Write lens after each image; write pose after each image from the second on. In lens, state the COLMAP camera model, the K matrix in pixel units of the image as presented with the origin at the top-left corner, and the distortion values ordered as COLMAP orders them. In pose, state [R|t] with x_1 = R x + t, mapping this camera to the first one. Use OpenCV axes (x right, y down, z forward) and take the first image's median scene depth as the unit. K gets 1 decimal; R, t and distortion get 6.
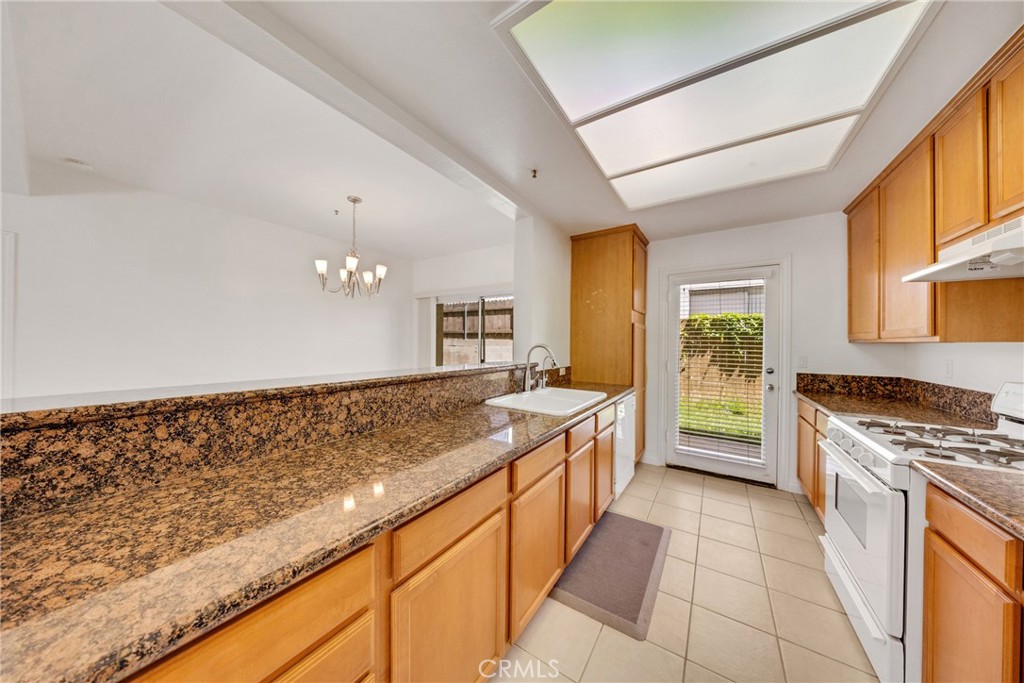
lens RADIAL K [[314.3, 0, 509.6], [0, 314.3, 341.4], [0, 0, 1]] dist [-0.011260, -0.000124]
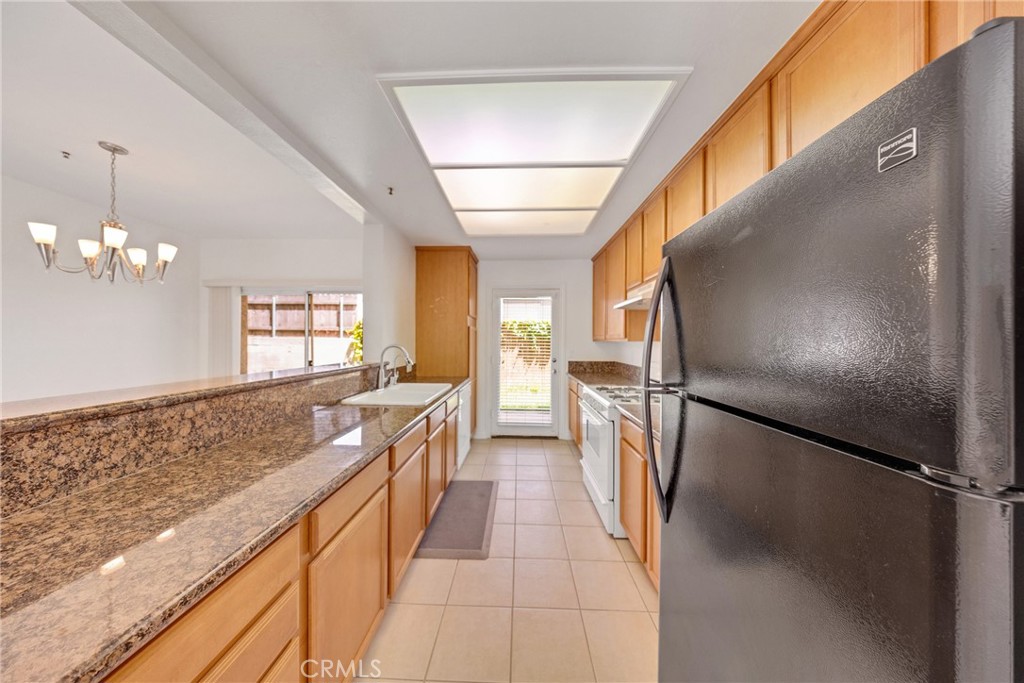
lens RADIAL K [[299.6, 0, 510.6], [0, 299.6, 340.6], [0, 0, 1]] dist [-0.001744, -0.000216]
pose [[0.849648, -0.004727, 0.527329, -0.155448], [0.000959, 0.999972, 0.007418, -0.017818], [-0.527350, -0.005796, 0.849629, -0.162215]]
